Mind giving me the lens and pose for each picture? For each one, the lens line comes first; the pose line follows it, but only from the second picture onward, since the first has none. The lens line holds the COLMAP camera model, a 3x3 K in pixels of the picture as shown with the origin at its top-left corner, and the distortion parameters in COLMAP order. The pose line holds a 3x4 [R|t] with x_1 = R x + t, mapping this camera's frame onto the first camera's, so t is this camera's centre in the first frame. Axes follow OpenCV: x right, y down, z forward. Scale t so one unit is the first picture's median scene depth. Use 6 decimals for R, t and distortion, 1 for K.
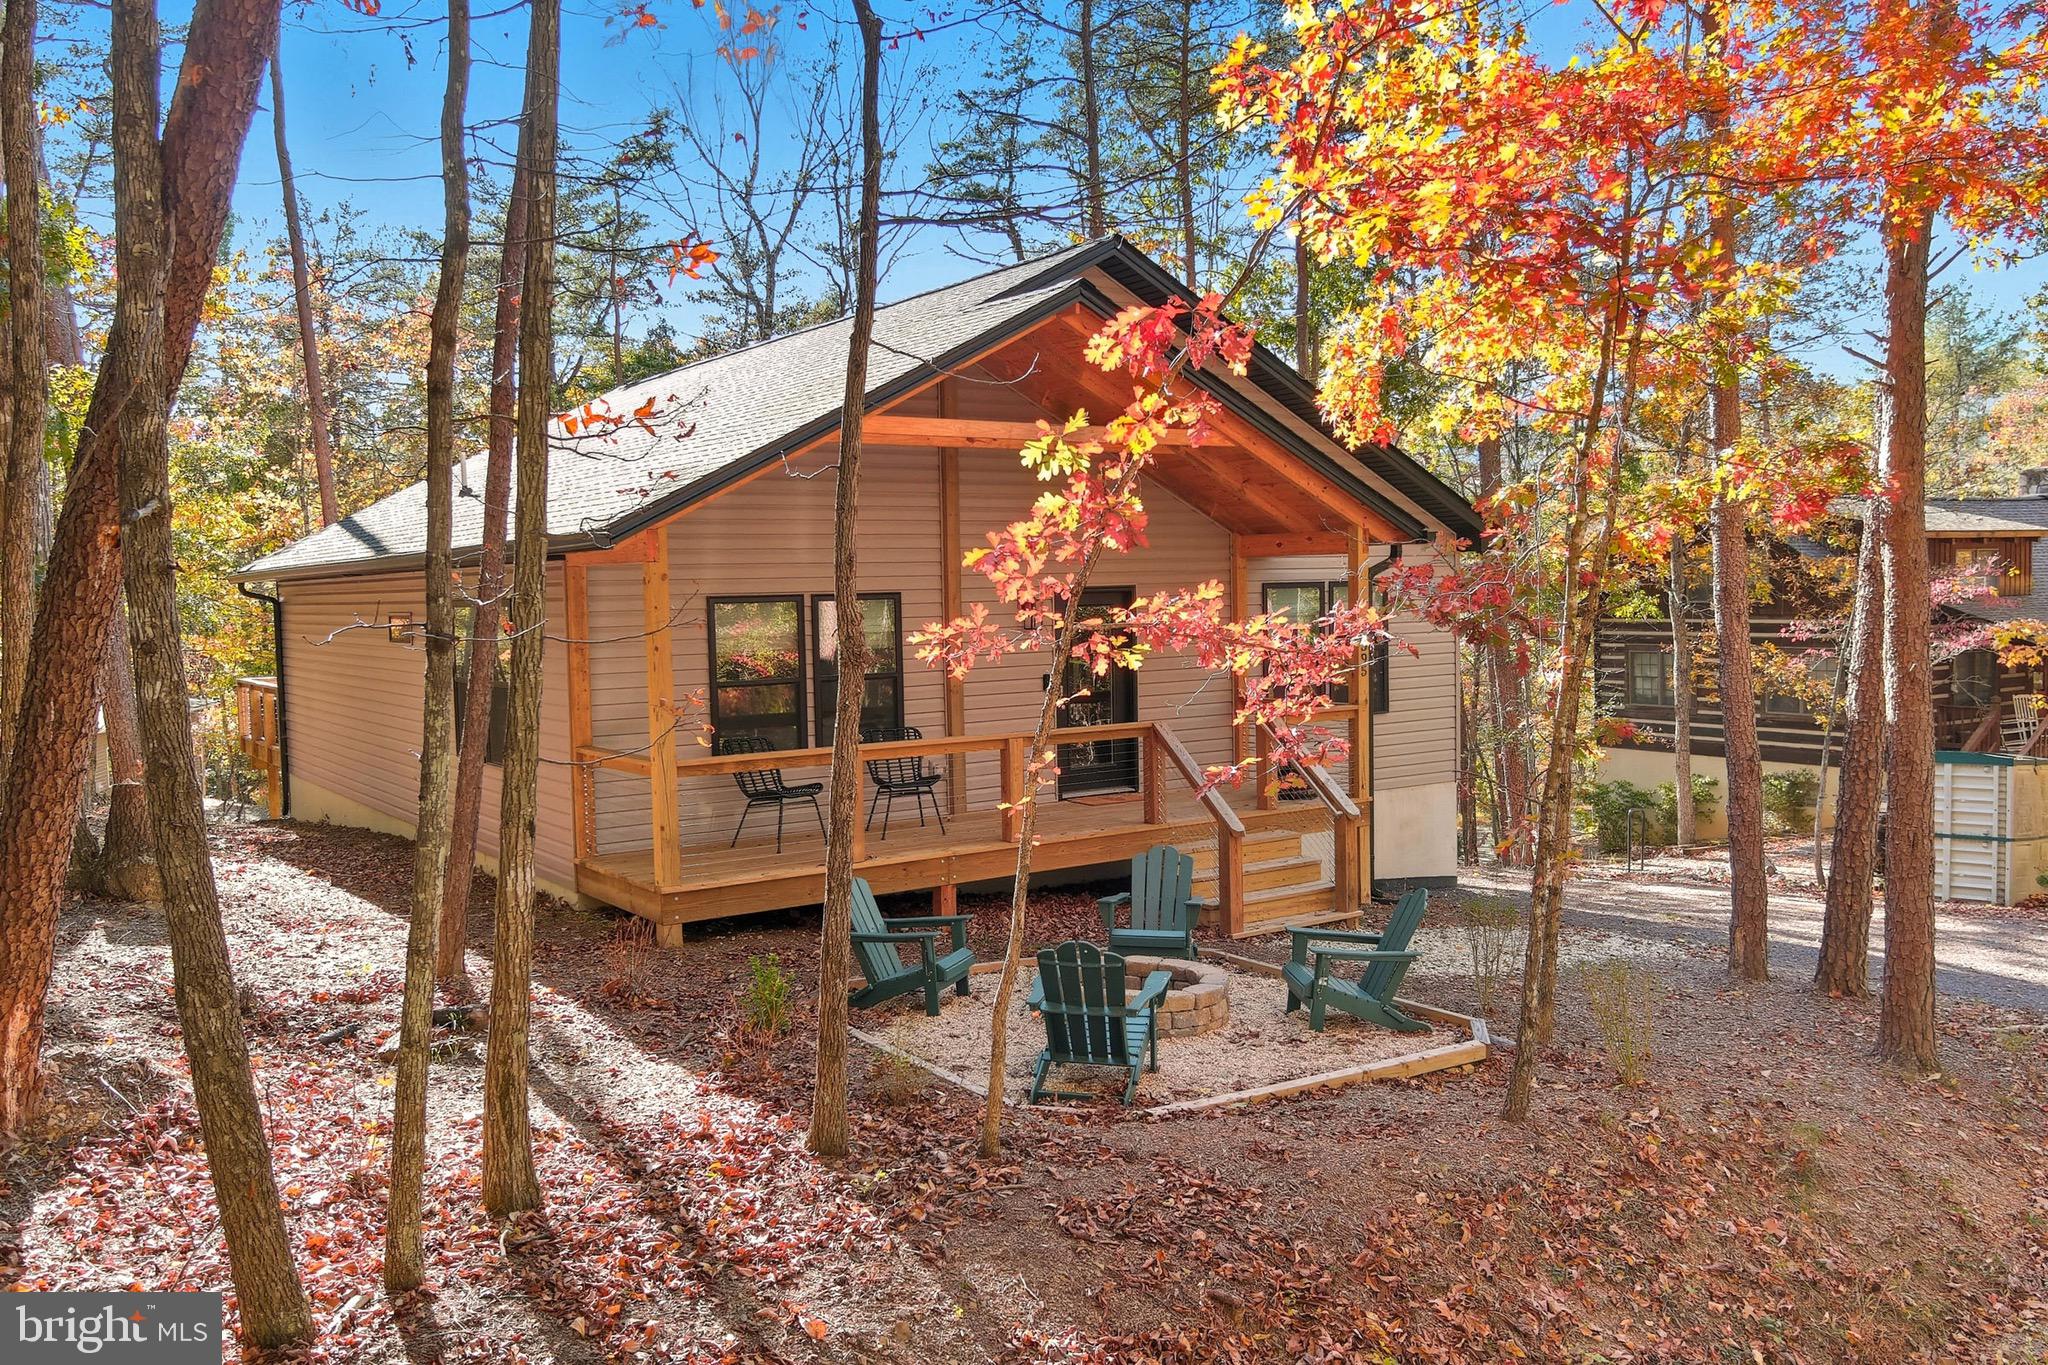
lens RADIAL K [[1689.7, 0, 1024.0], [0, 1689.7, 682.5], [0, 0, 1]] dist [0.044648, -0.003302]
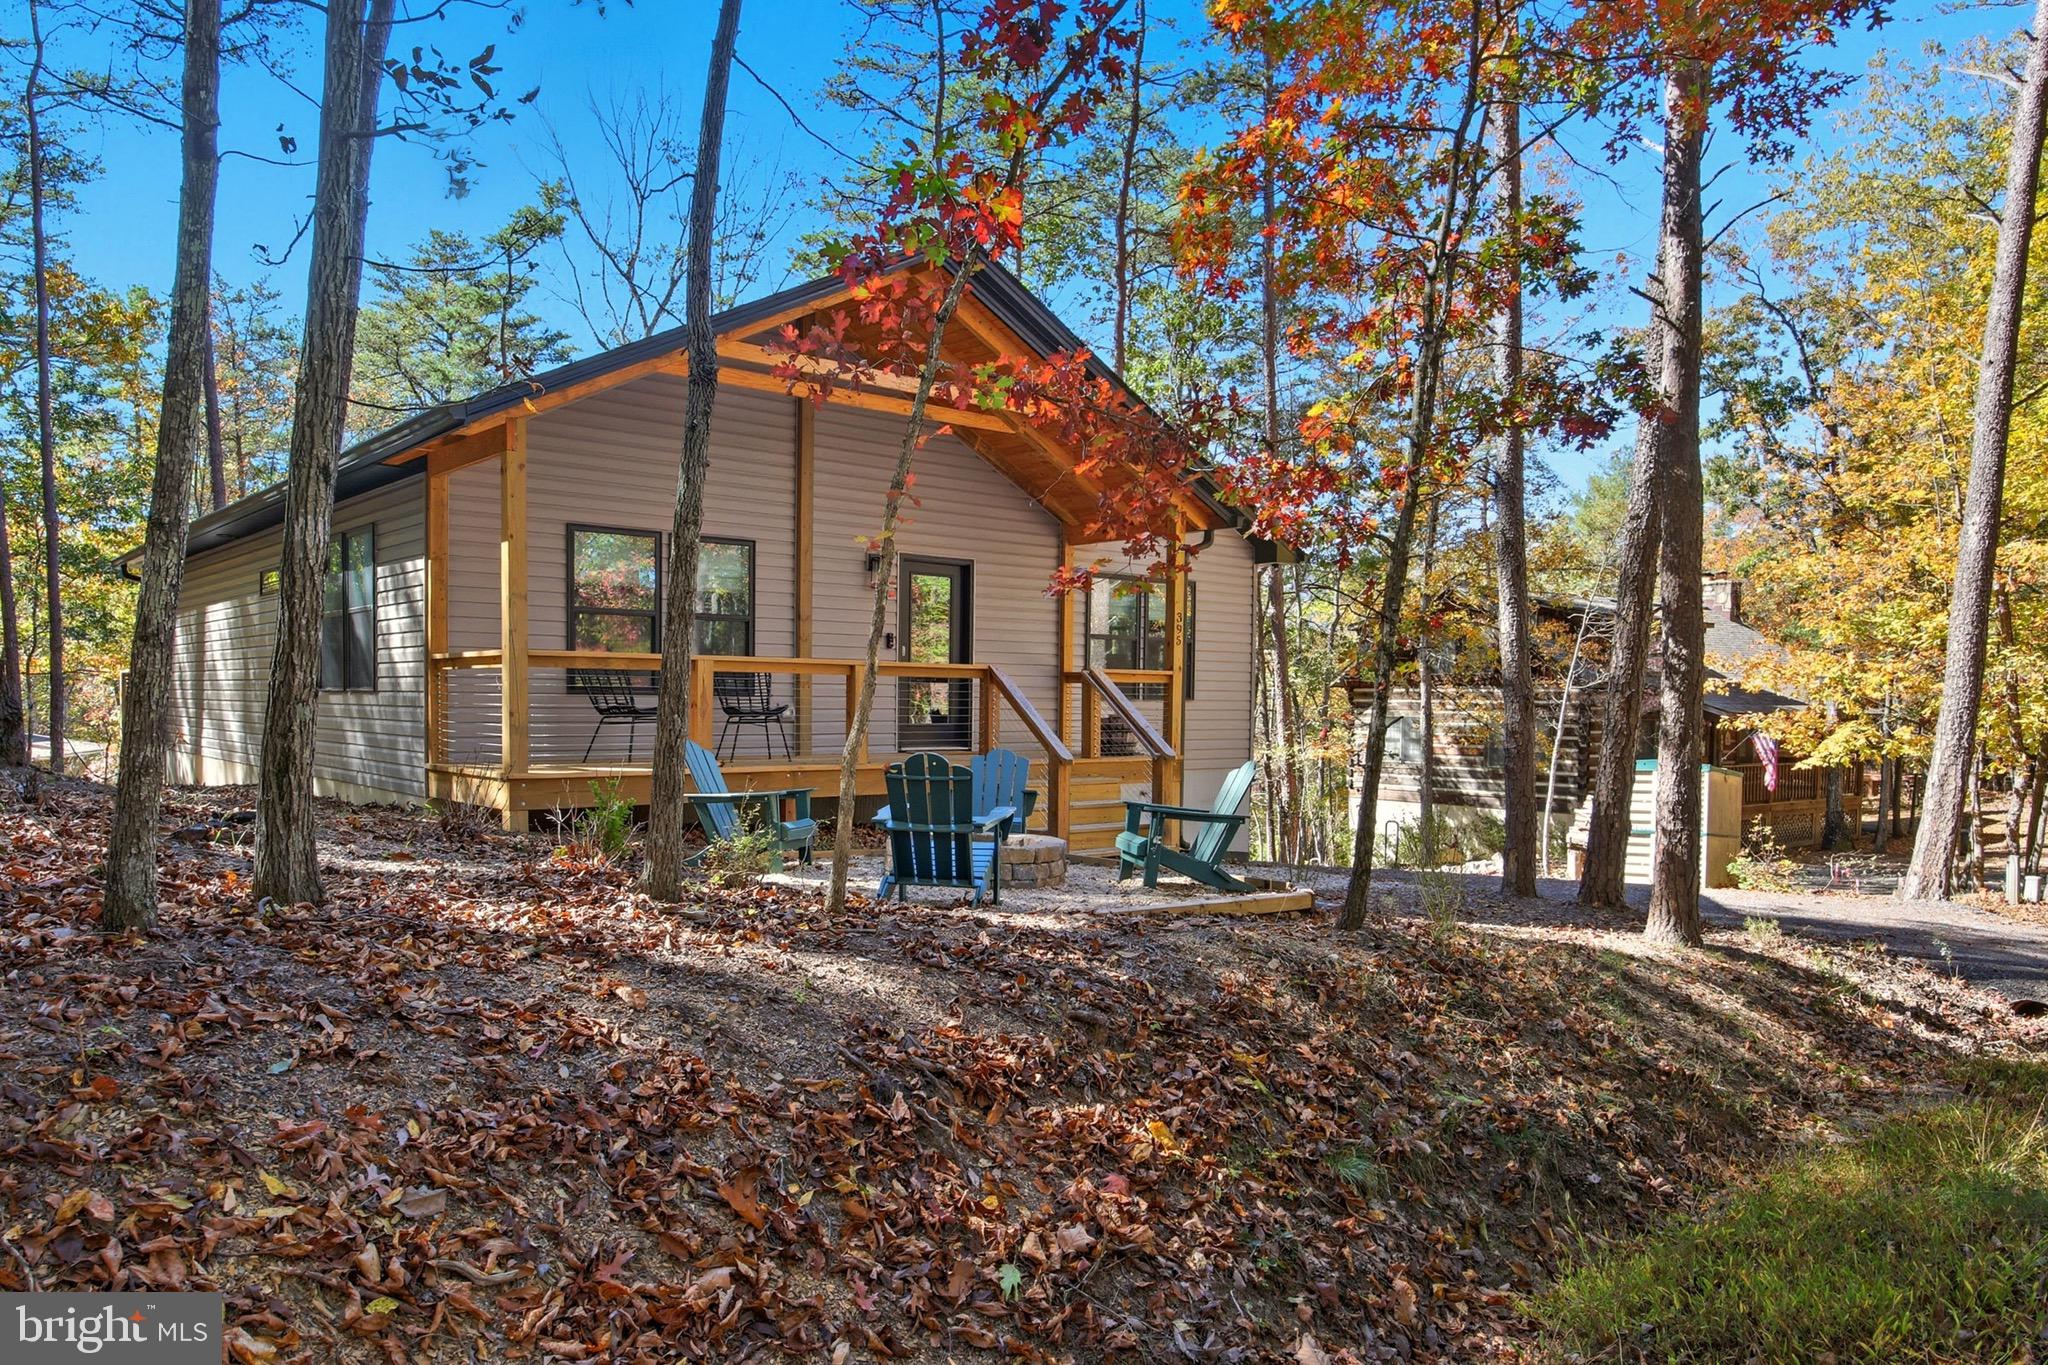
lens RADIAL K [[1452.2, 0, 1024.0], [0, 1452.2, 682.5], [0, 0, 1]] dist [-0.000148, -0.000093]
pose [[0.993465, 0.029655, 0.110221, -0.003938], [-0.023080, 0.997904, -0.060463, 0.103691], [-0.111783, 0.057524, 0.992066, 0.095107]]
